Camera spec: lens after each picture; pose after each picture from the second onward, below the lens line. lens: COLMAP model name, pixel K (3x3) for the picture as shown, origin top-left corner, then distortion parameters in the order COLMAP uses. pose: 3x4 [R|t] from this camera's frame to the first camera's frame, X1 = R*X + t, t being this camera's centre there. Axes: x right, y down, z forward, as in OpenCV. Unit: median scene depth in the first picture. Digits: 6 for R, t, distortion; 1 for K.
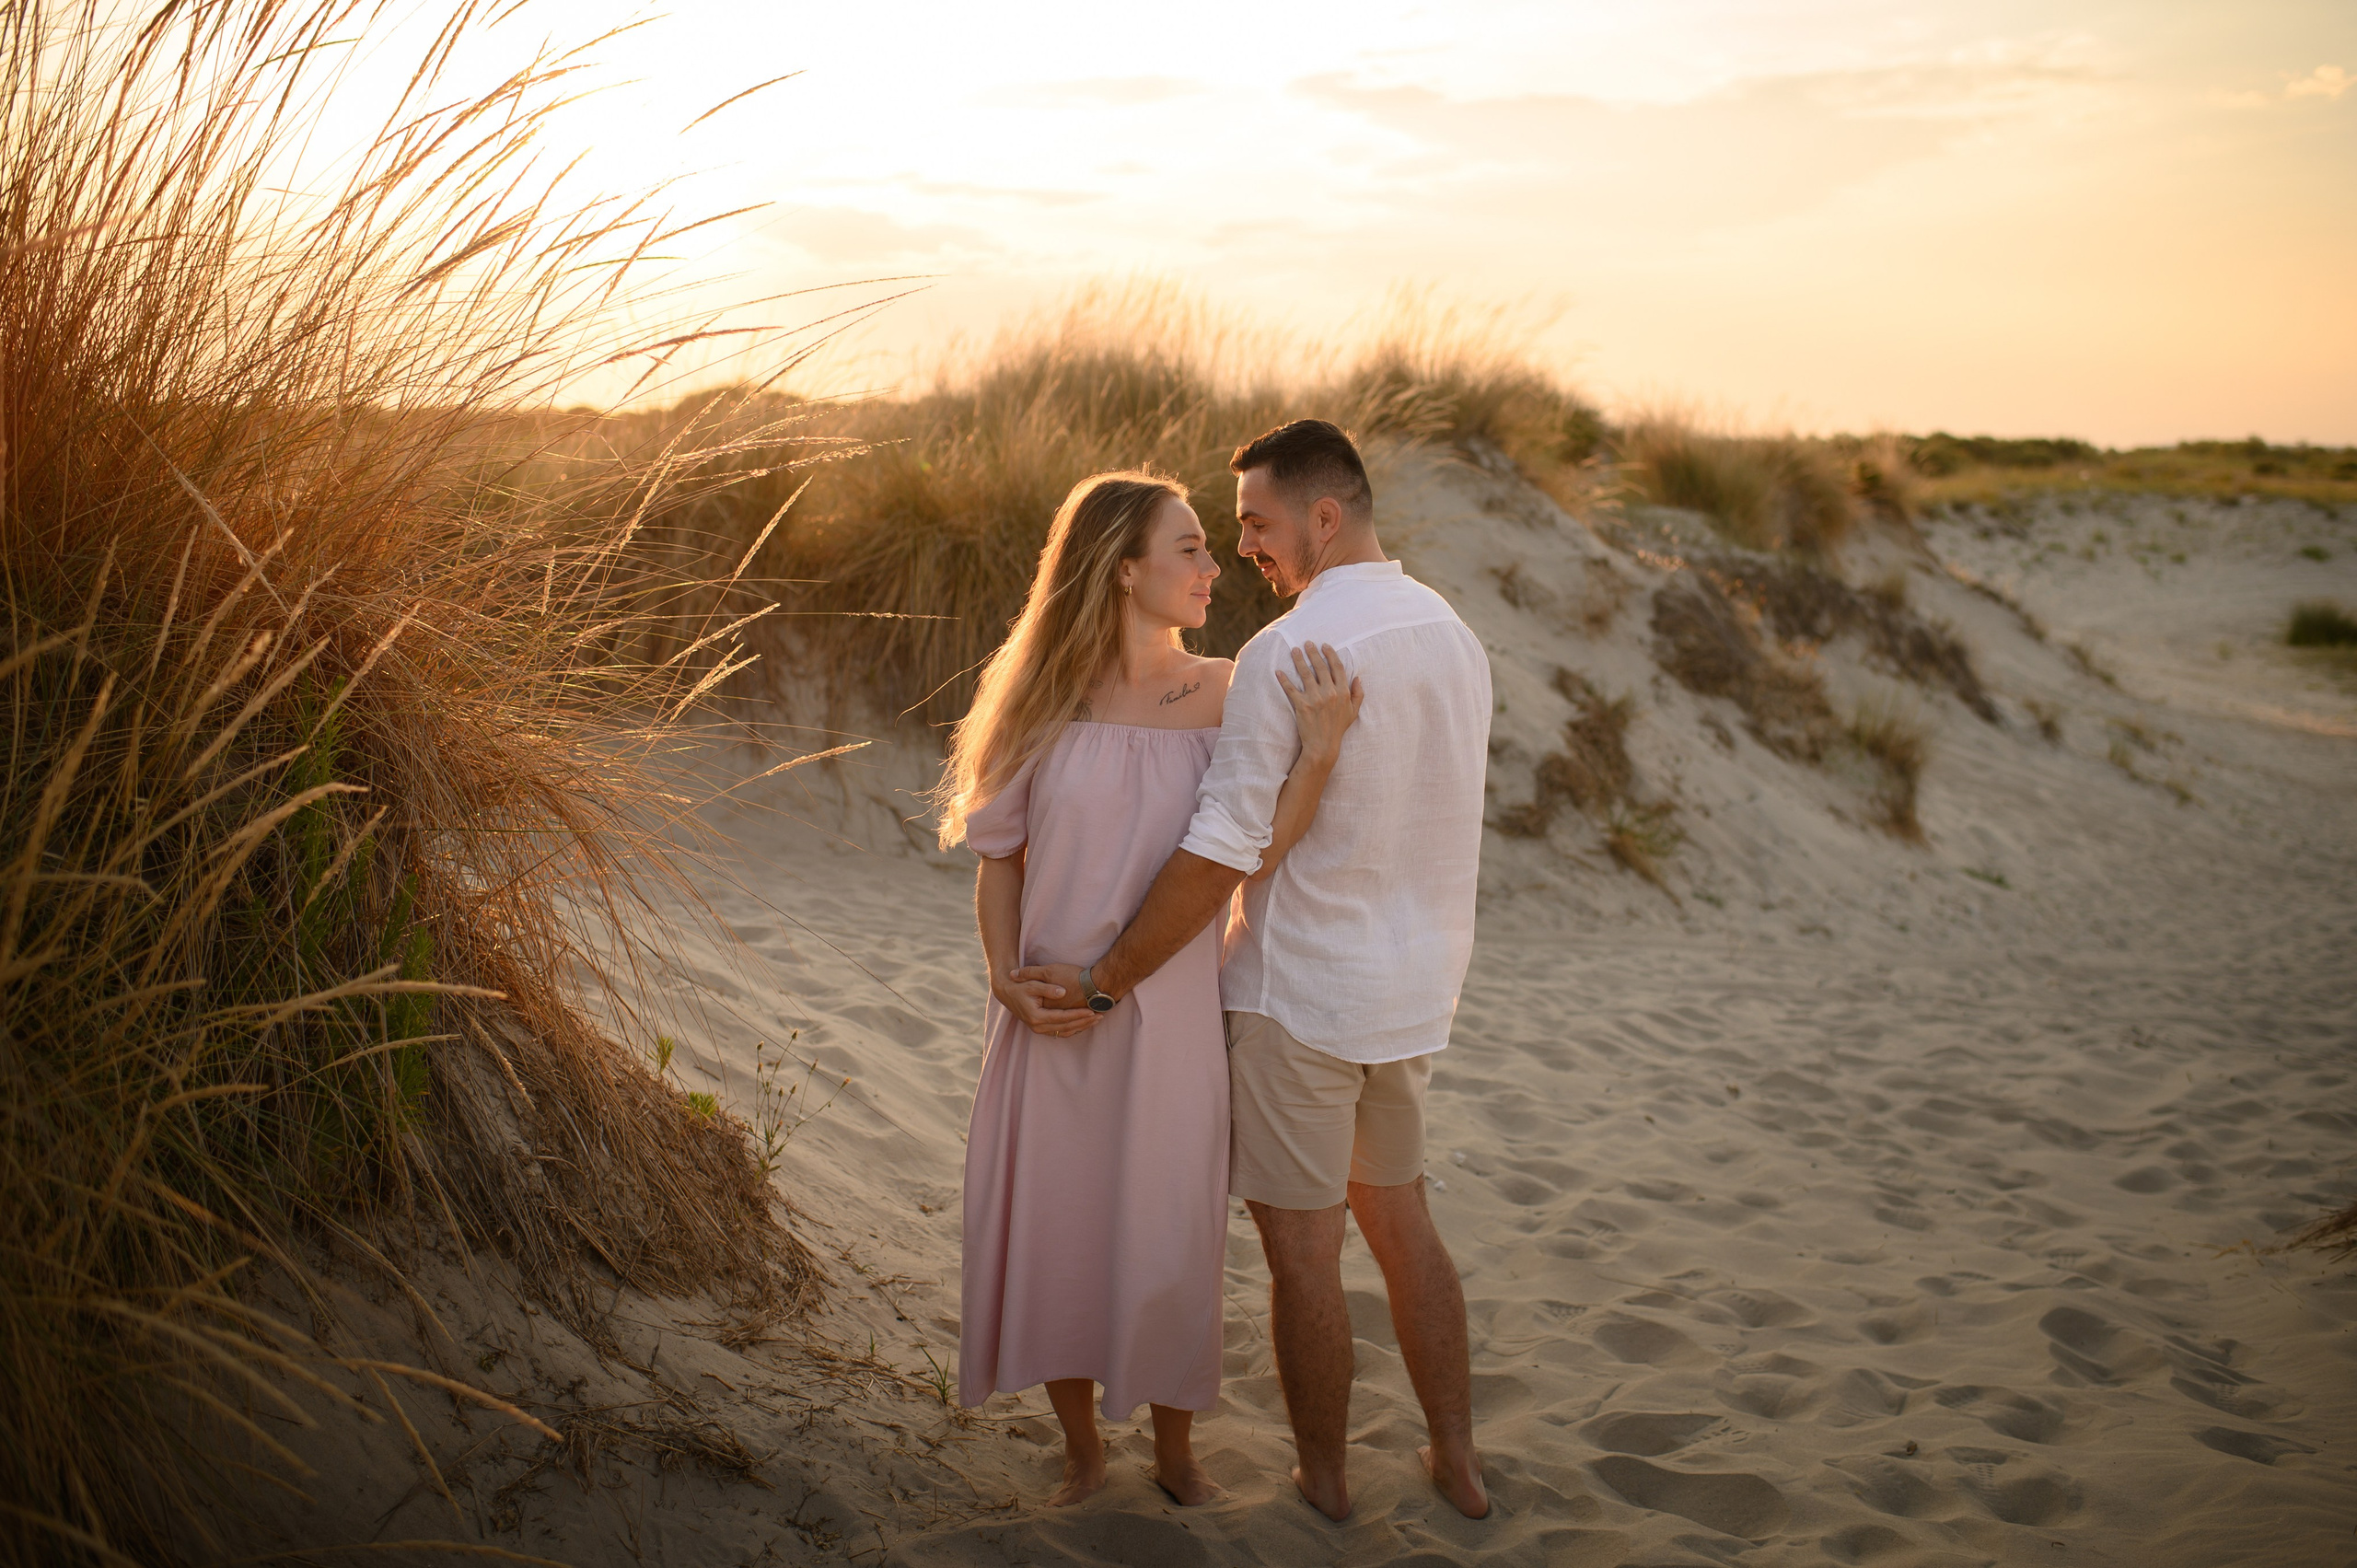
lens RADIAL K [[2366.9, 0, 1178.5], [0, 2366.9, 784.0], [0, 0, 1]] dist [-0.107538, 0.143072]
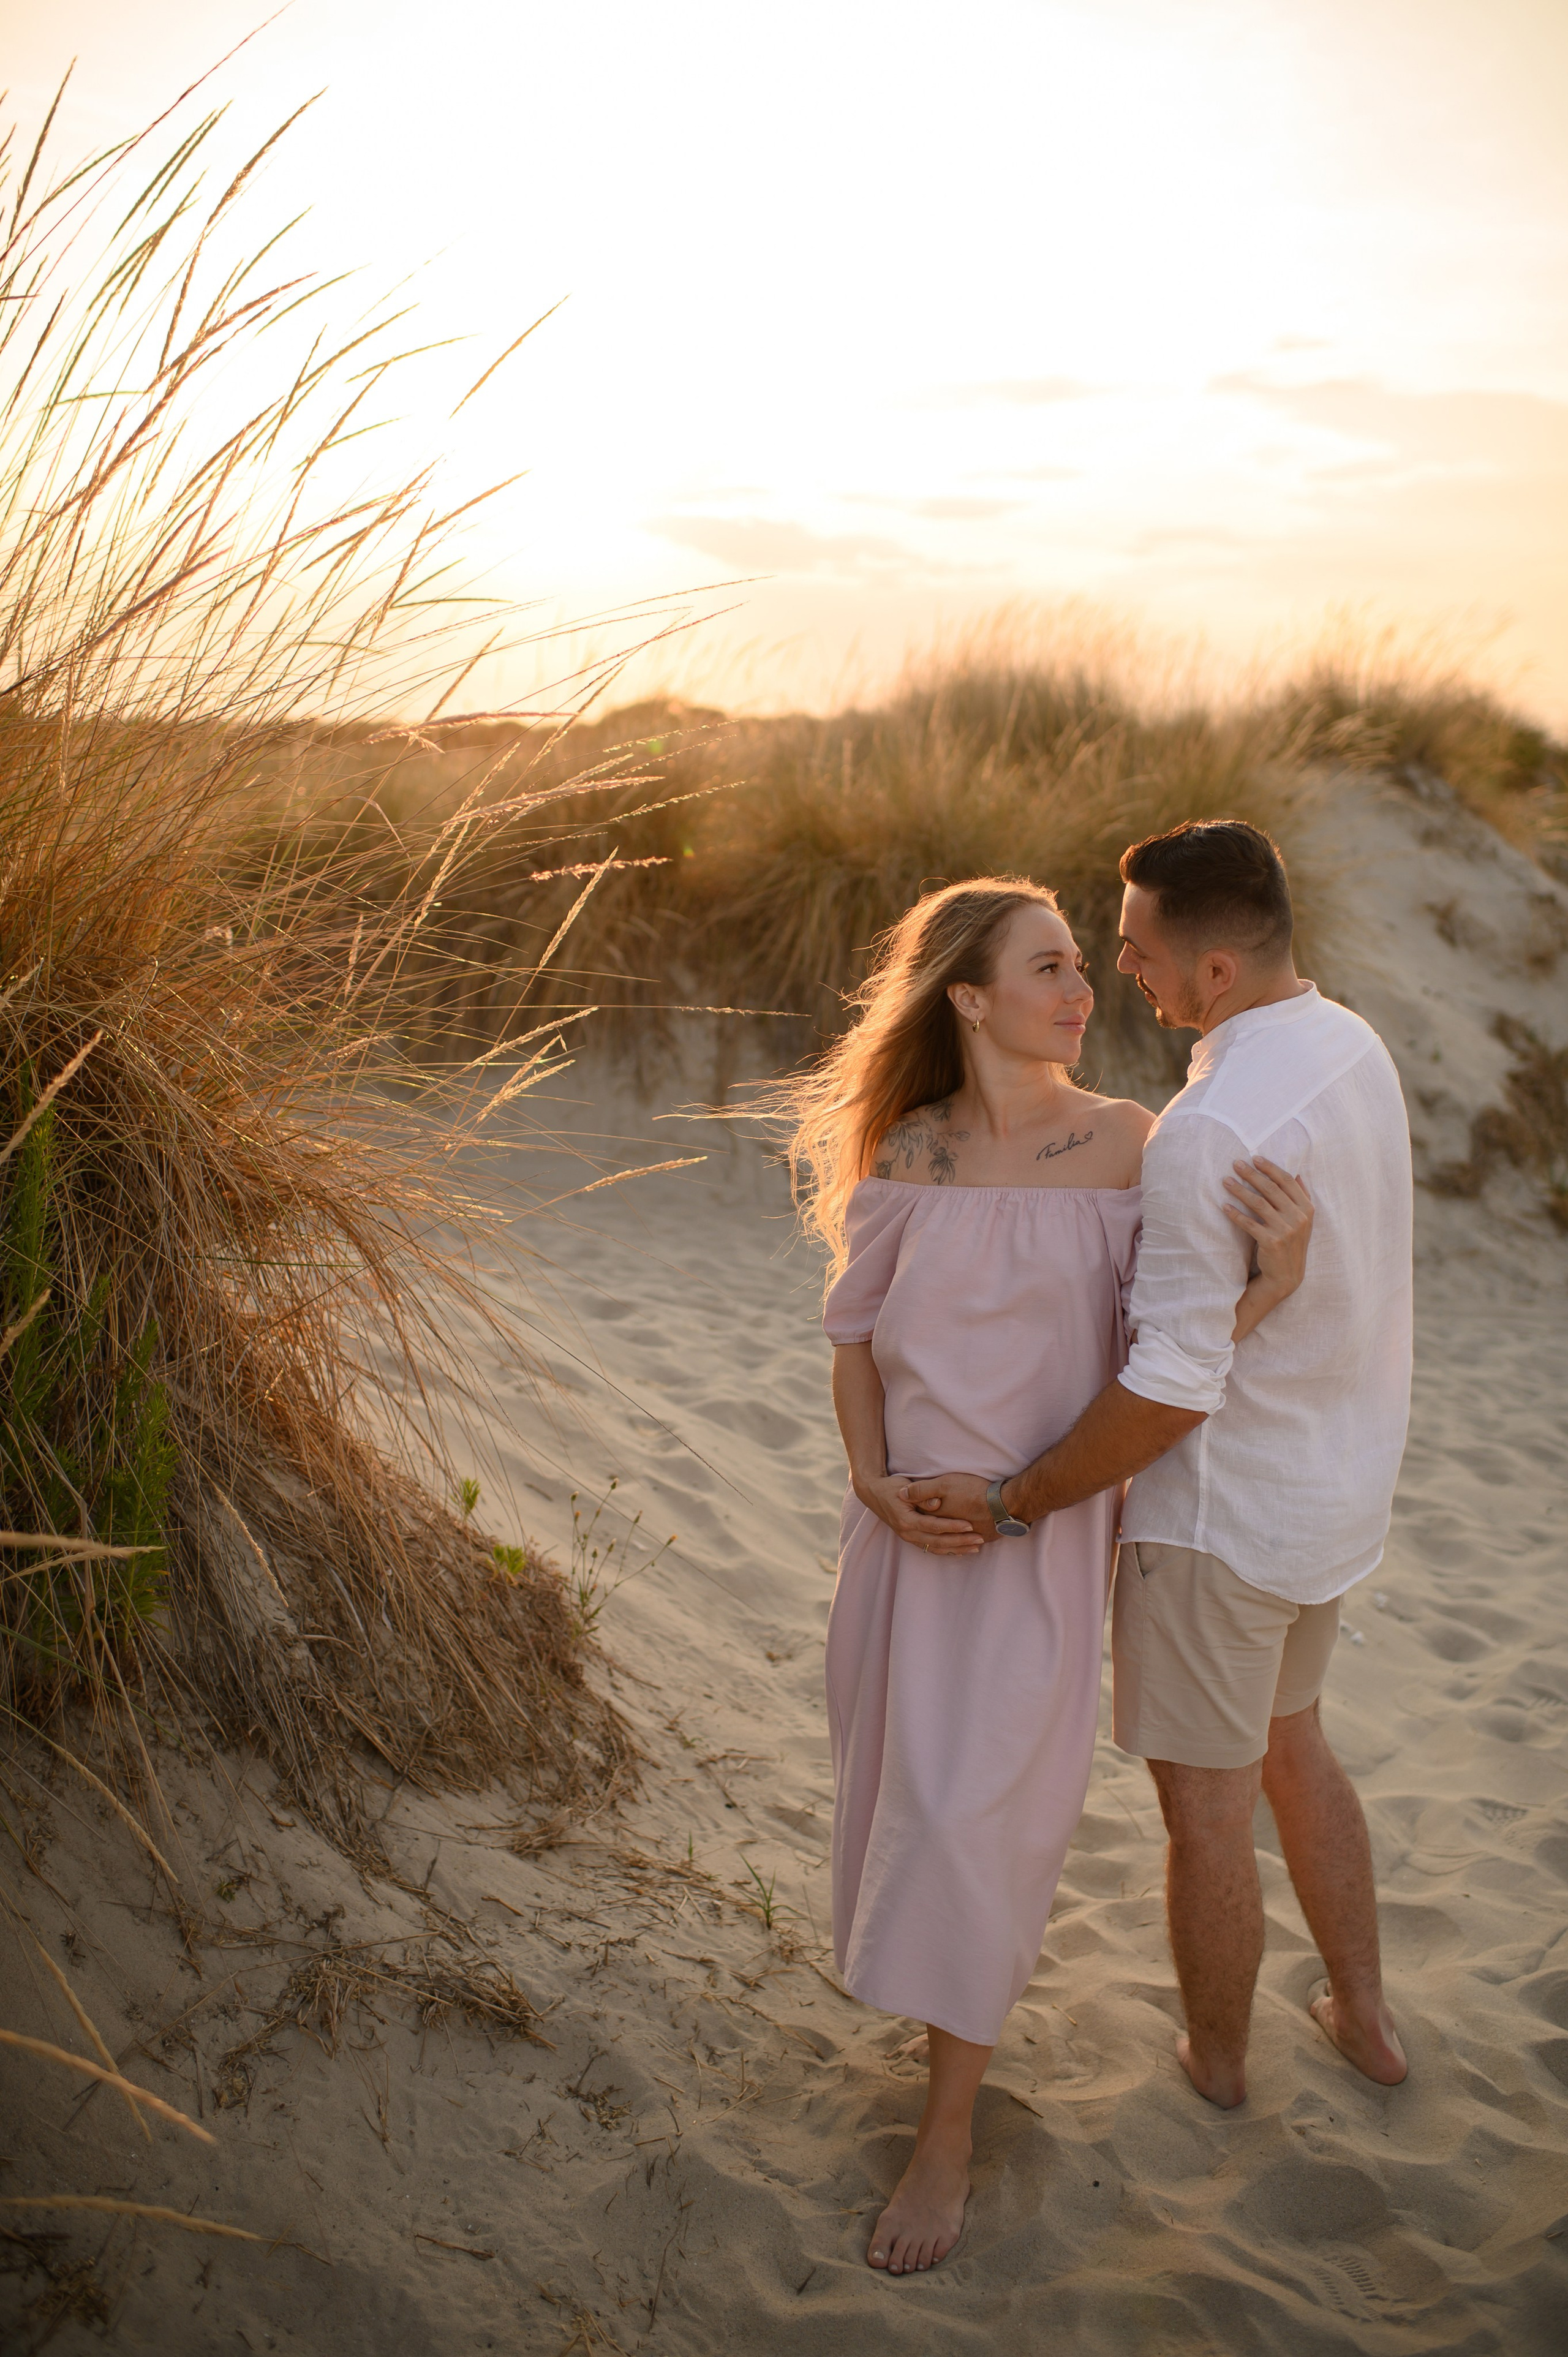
lens RADIAL K [[2366.9, 0, 784.0], [0, 2366.9, 1178.5], [0, 0, 1]] dist [-0.107538, 0.143072]
pose [[0.991174, 0.023908, -0.130394, 0.009941], [-0.019501, 0.999198, 0.034968, -0.034707], [0.131125, -0.032116, 0.990845, 0.127986]]
